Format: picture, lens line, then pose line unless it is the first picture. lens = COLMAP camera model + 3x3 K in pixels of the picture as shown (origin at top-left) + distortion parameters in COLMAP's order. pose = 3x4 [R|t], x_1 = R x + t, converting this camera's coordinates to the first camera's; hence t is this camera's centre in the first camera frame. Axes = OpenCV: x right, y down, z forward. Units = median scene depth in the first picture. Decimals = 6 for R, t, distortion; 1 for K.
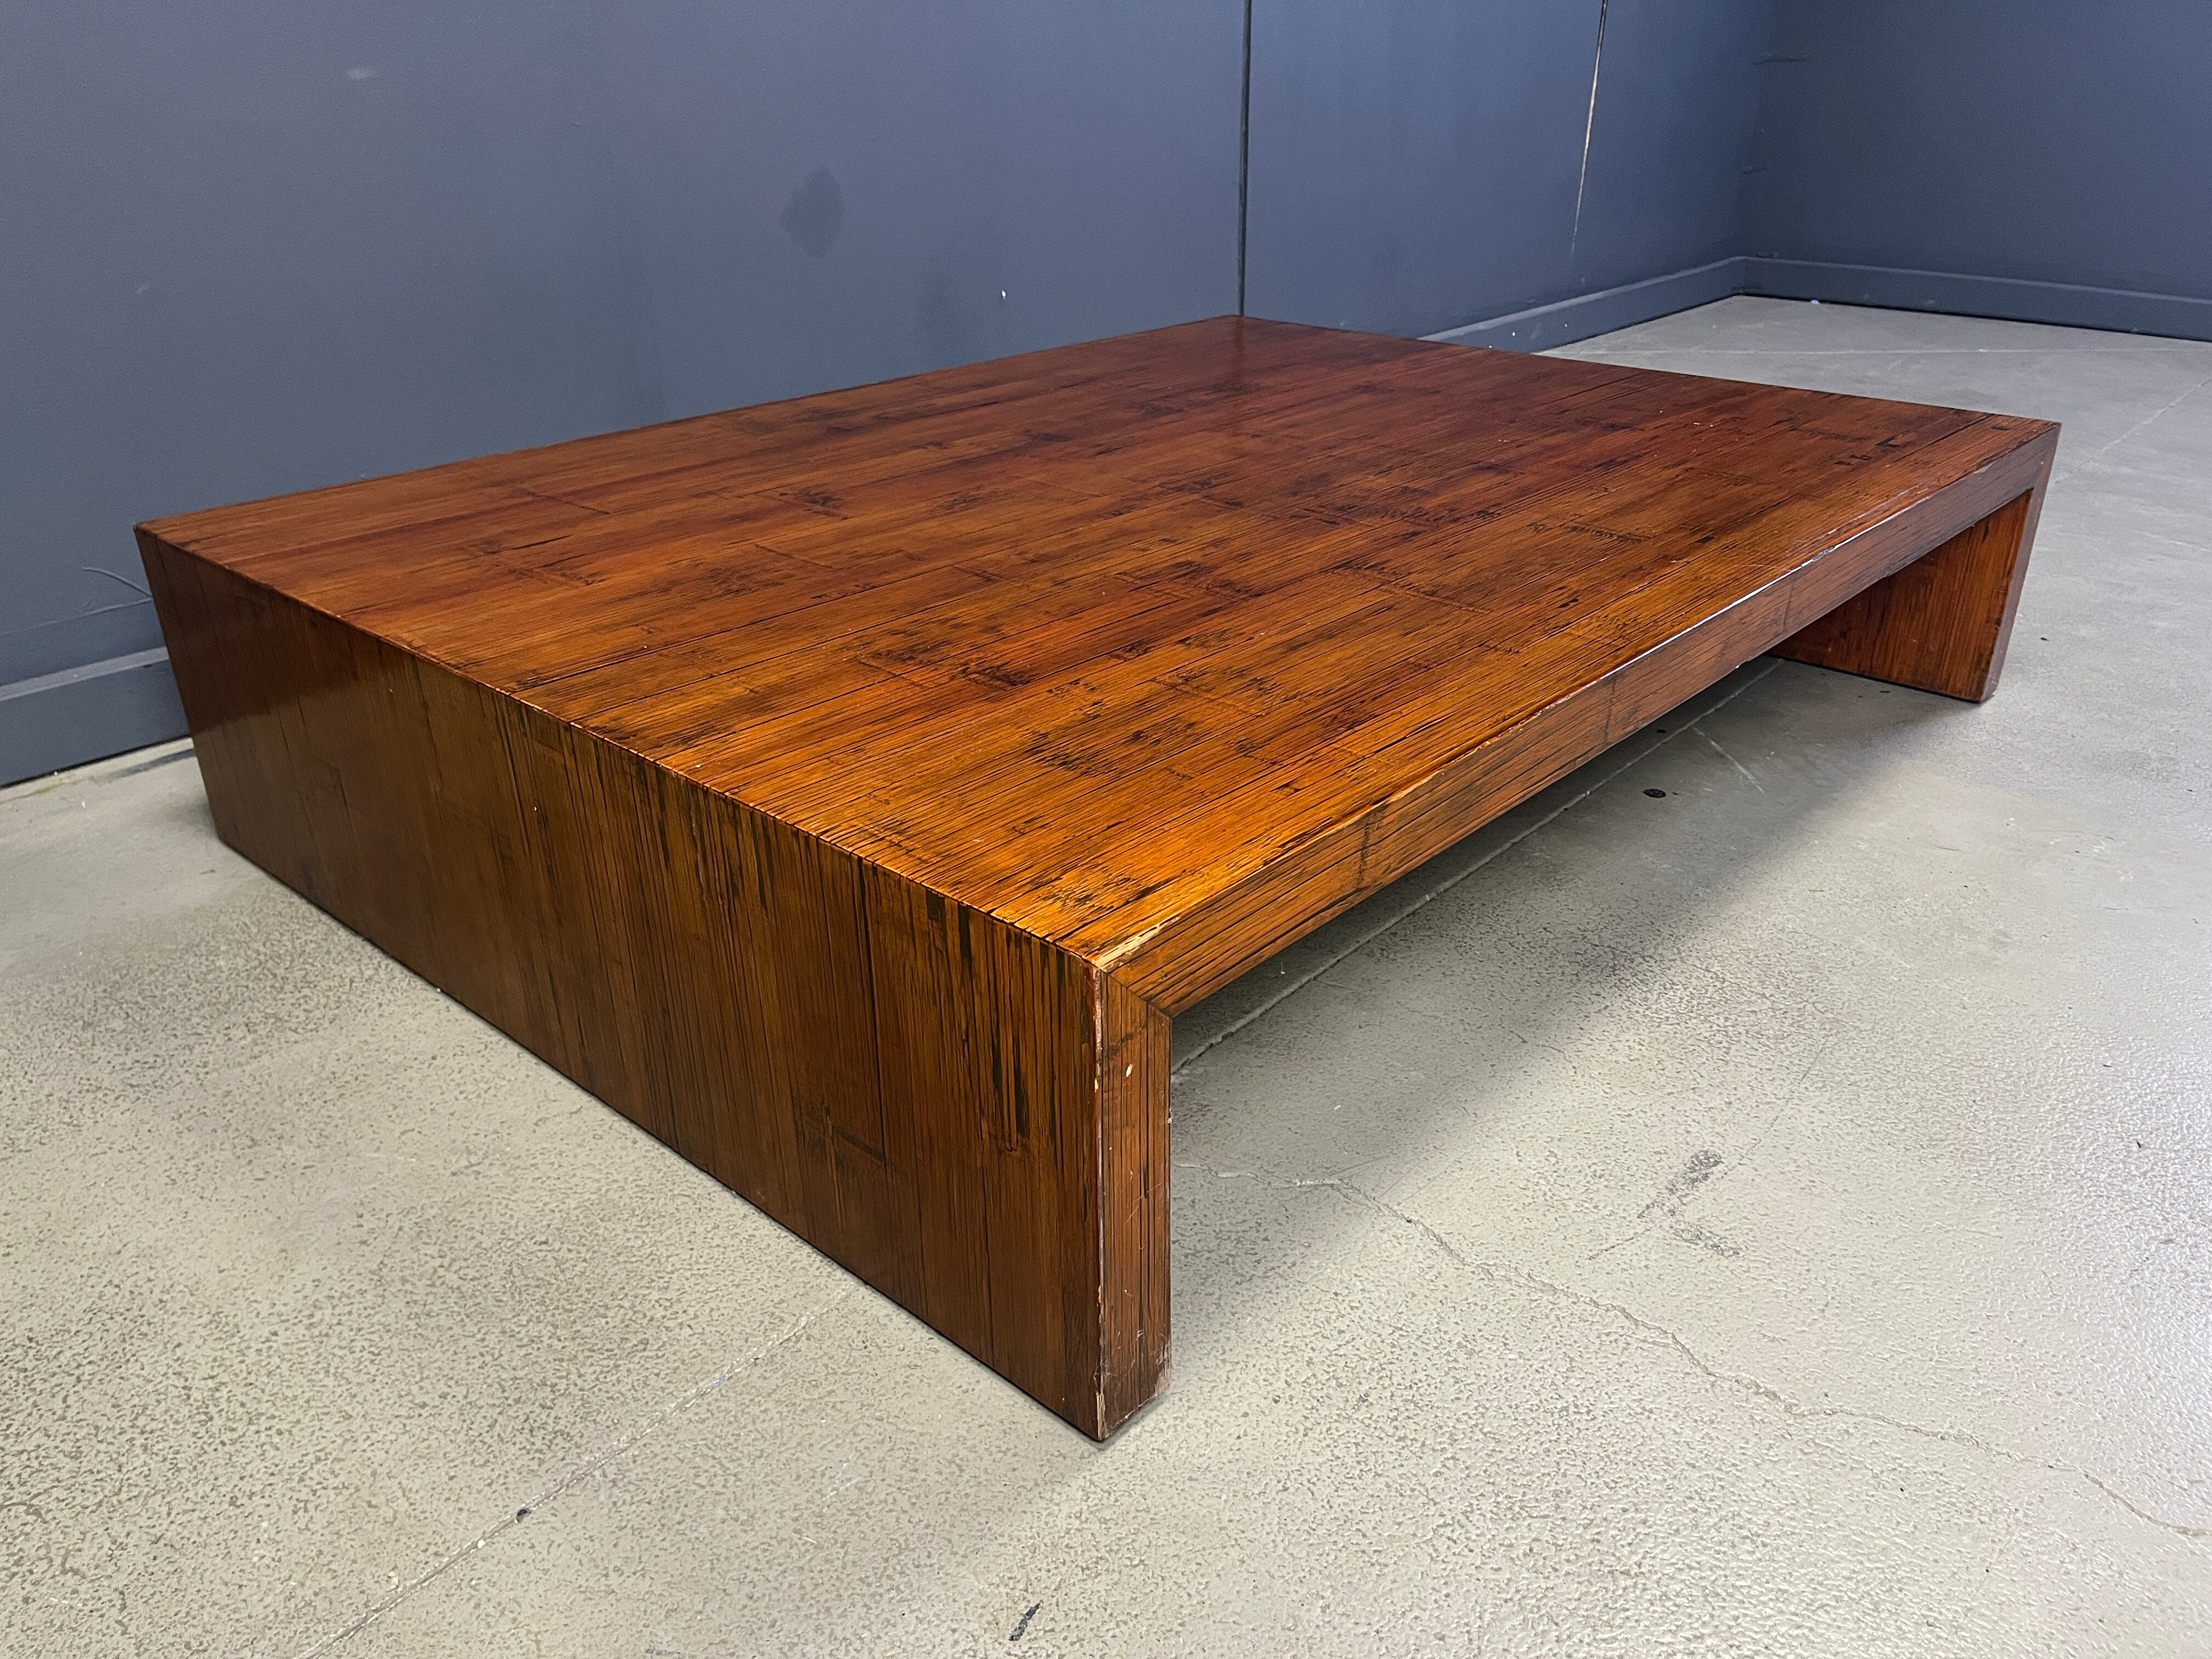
lens RADIAL K [[1667.6, 0, 1090.9], [0, 1667.6, 836.9], [0, 0, 1]] dist [0.074392, -0.107298]
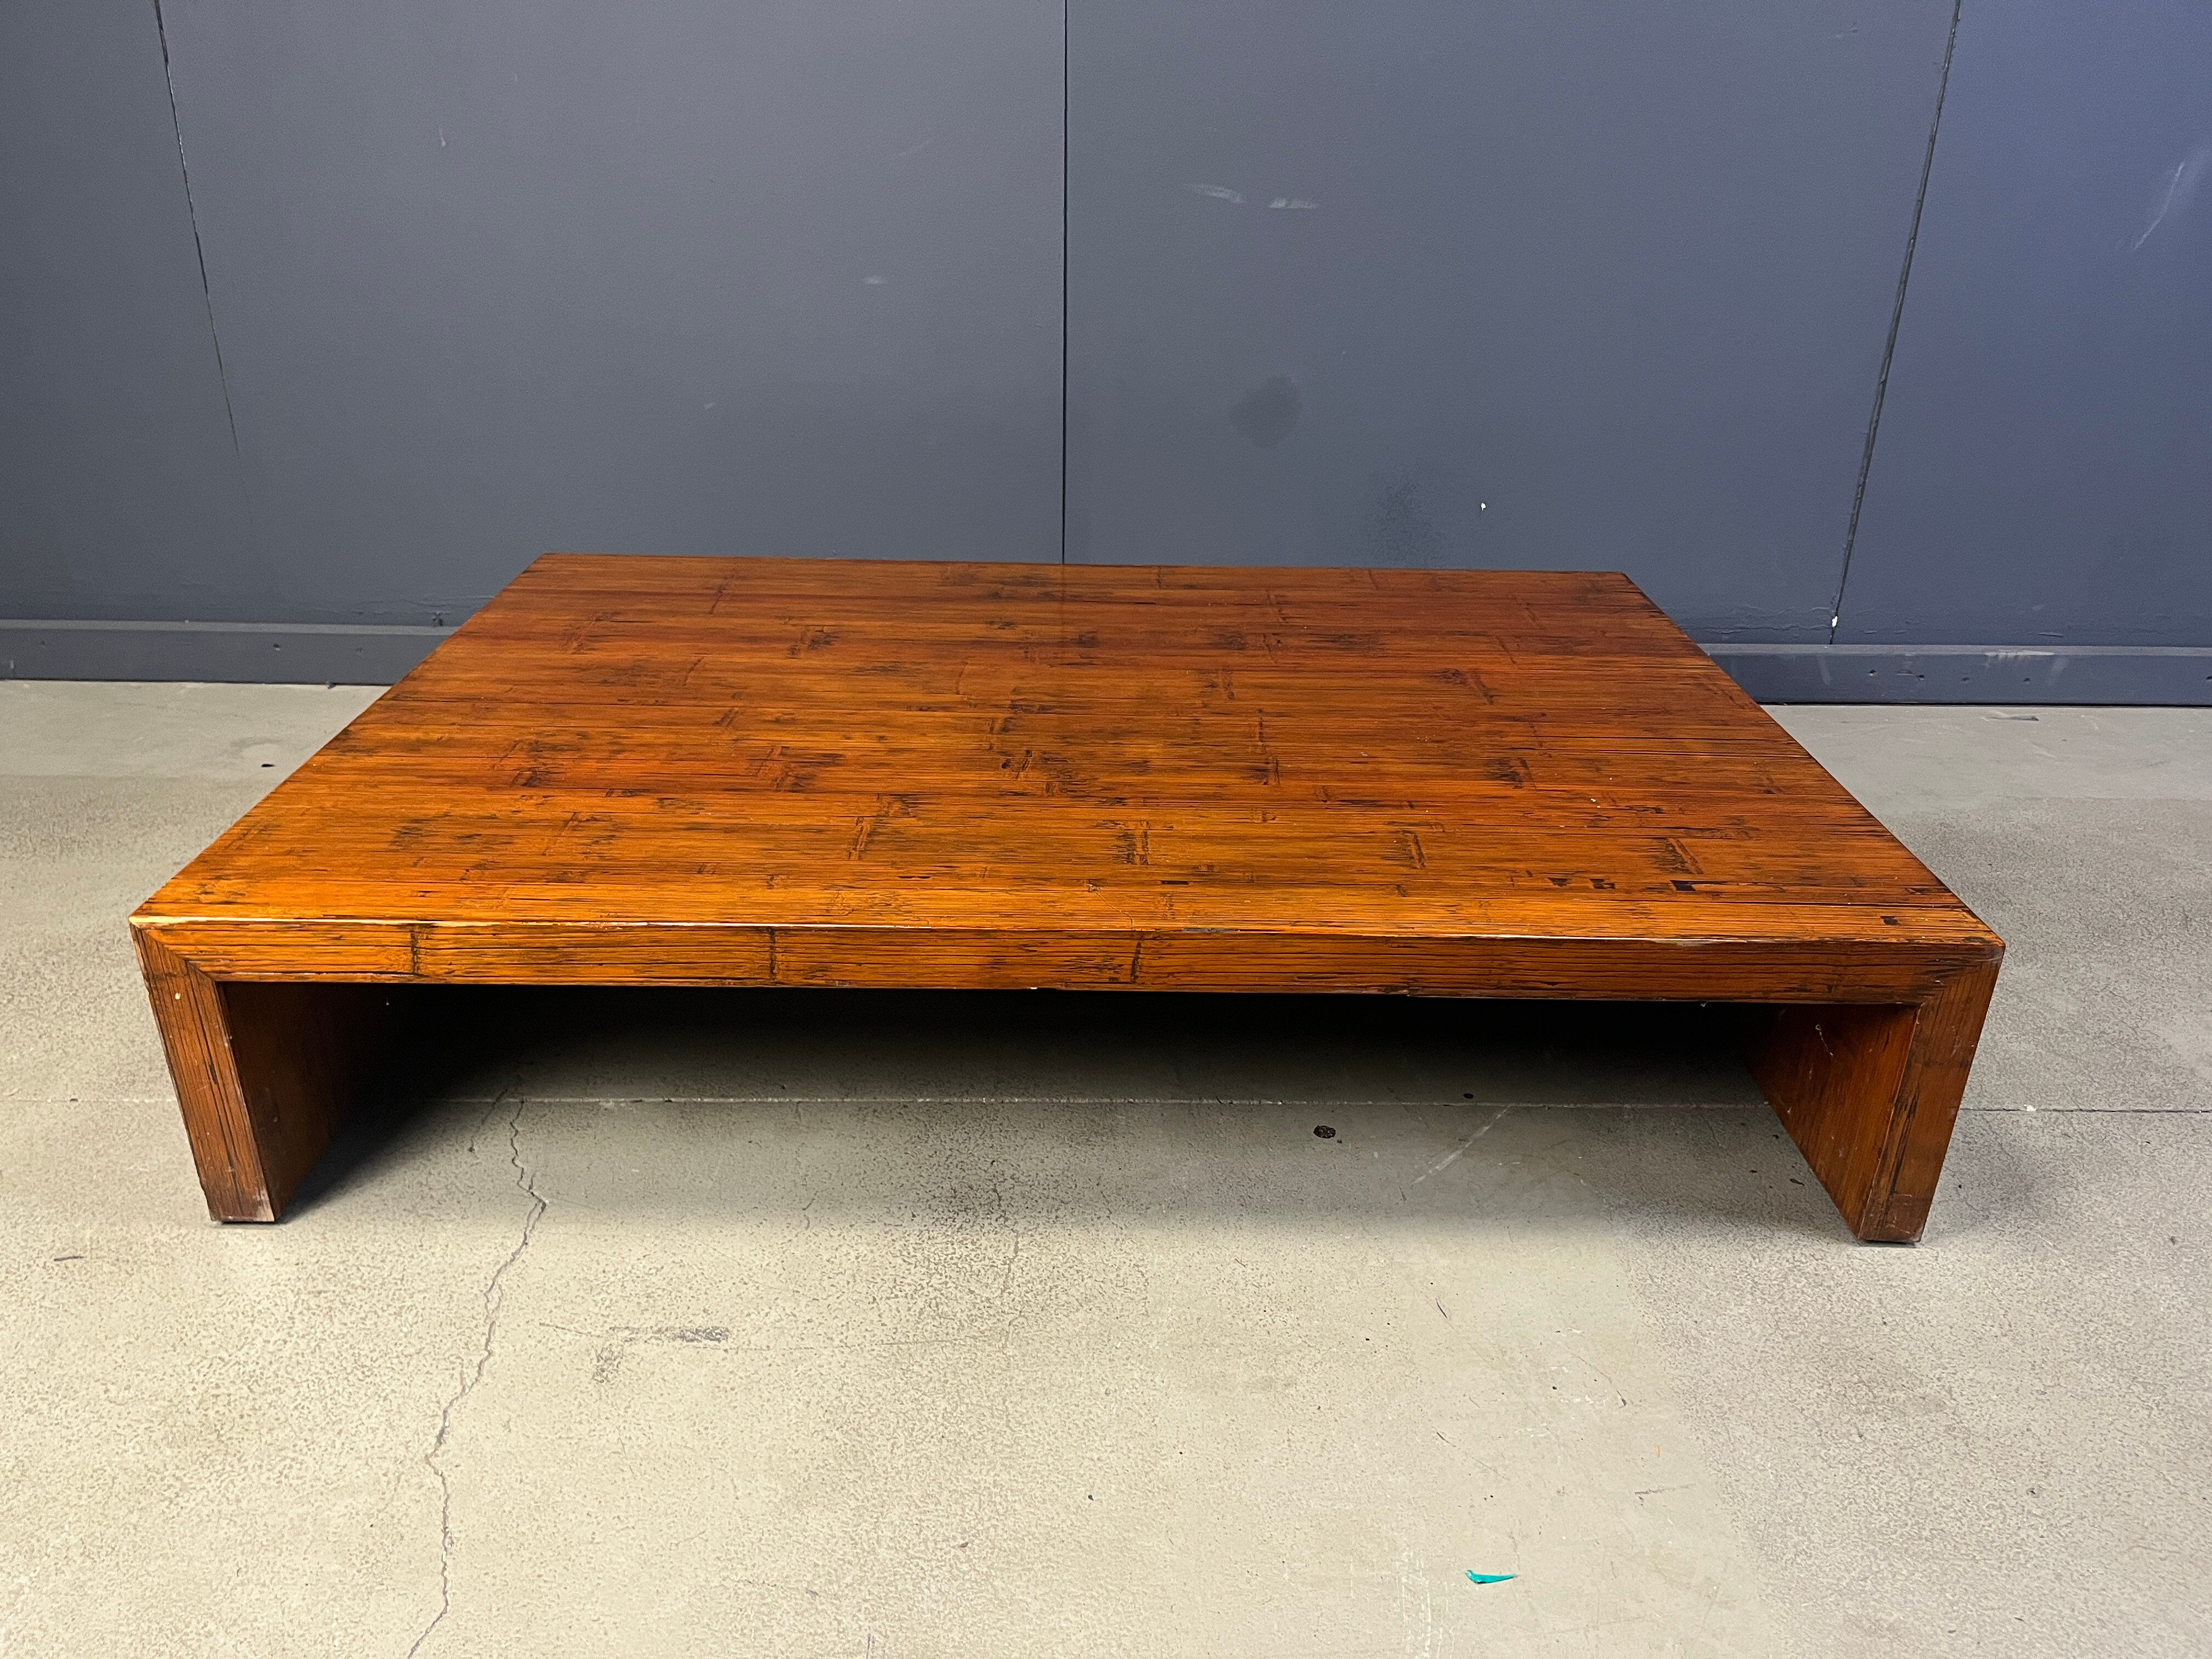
lens RADIAL K [[1665.7, 0, 1103.5], [0, 1665.7, 845.1], [0, 0, 1]] dist [0.077622, -0.114001]
pose [[0.674630, 0.324872, -0.662822, 1.335712], [-0.340998, 0.933548, 0.110492, -0.391614], [0.654672, 0.151480, 0.740580, 0.257588]]
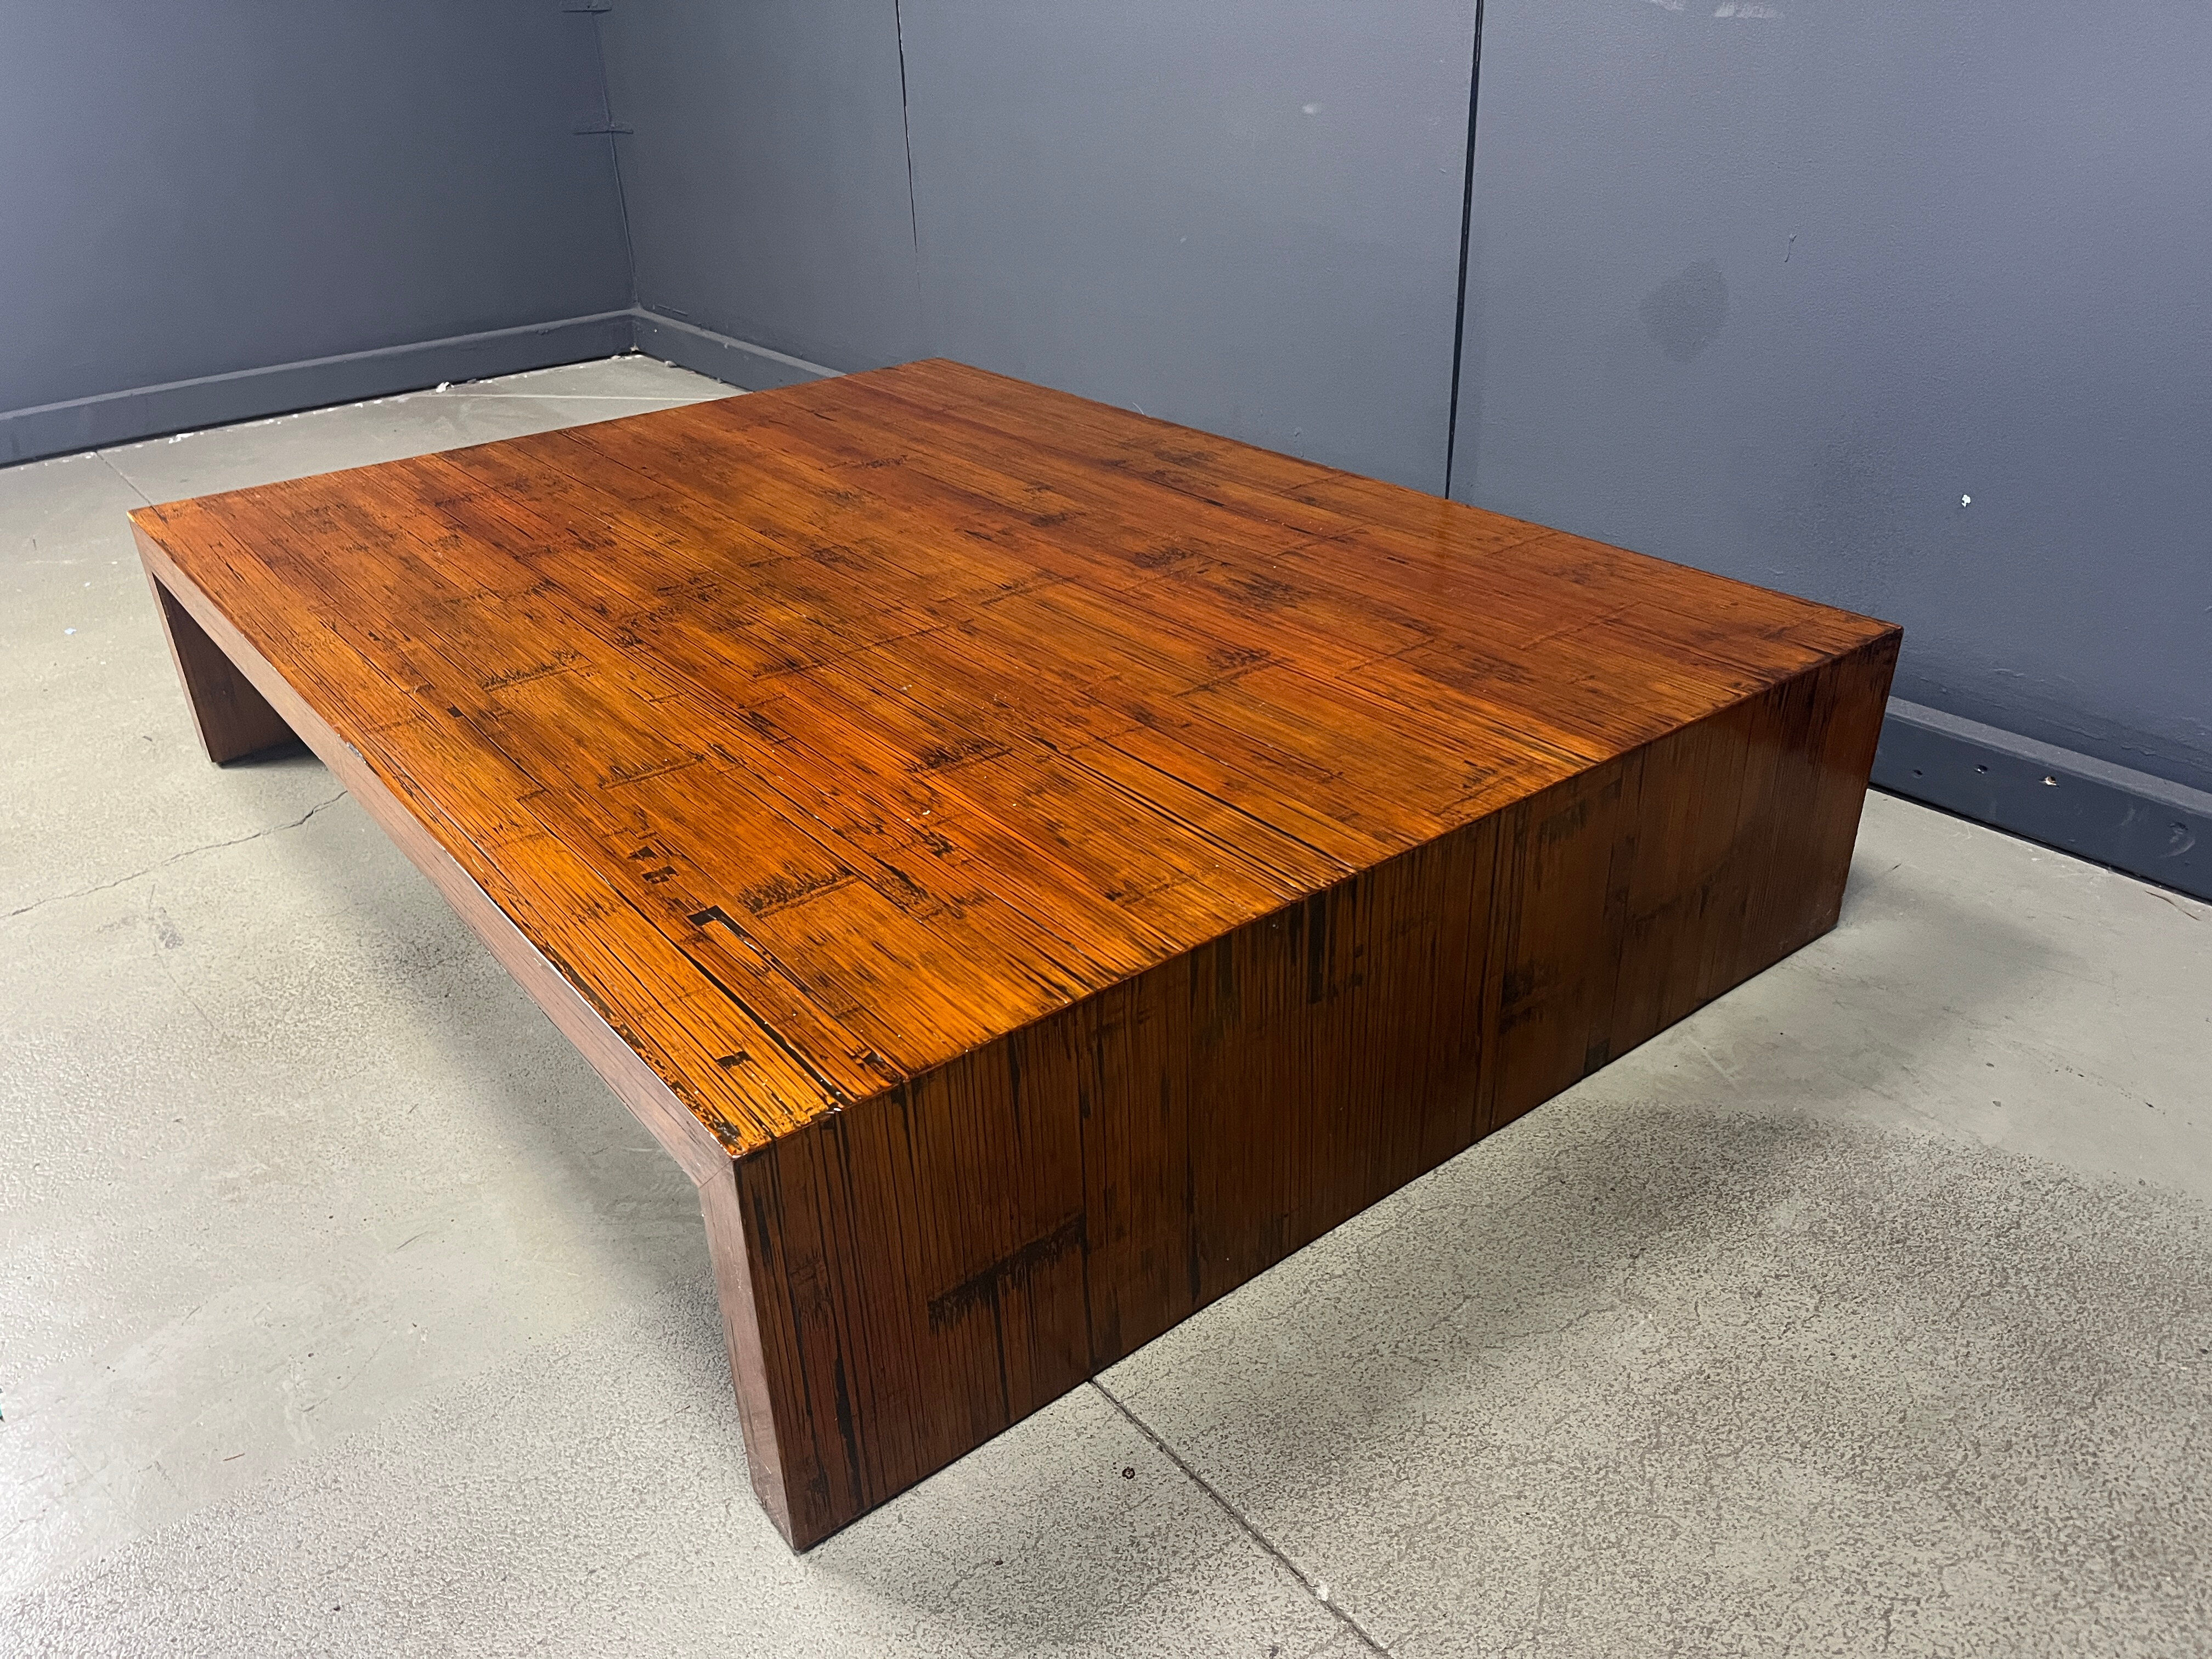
lens RADIAL K [[1663.2, 0, 1094.4], [0, 1663.2, 830.0], [0, 0, 1]] dist [0.078235, -0.109934]
pose [[-0.174104, 0.470022, -0.865313, 1.569381], [-0.398800, 0.769792, 0.498376, -1.012949], [0.900359, 0.431857, 0.053421, 1.731531]]
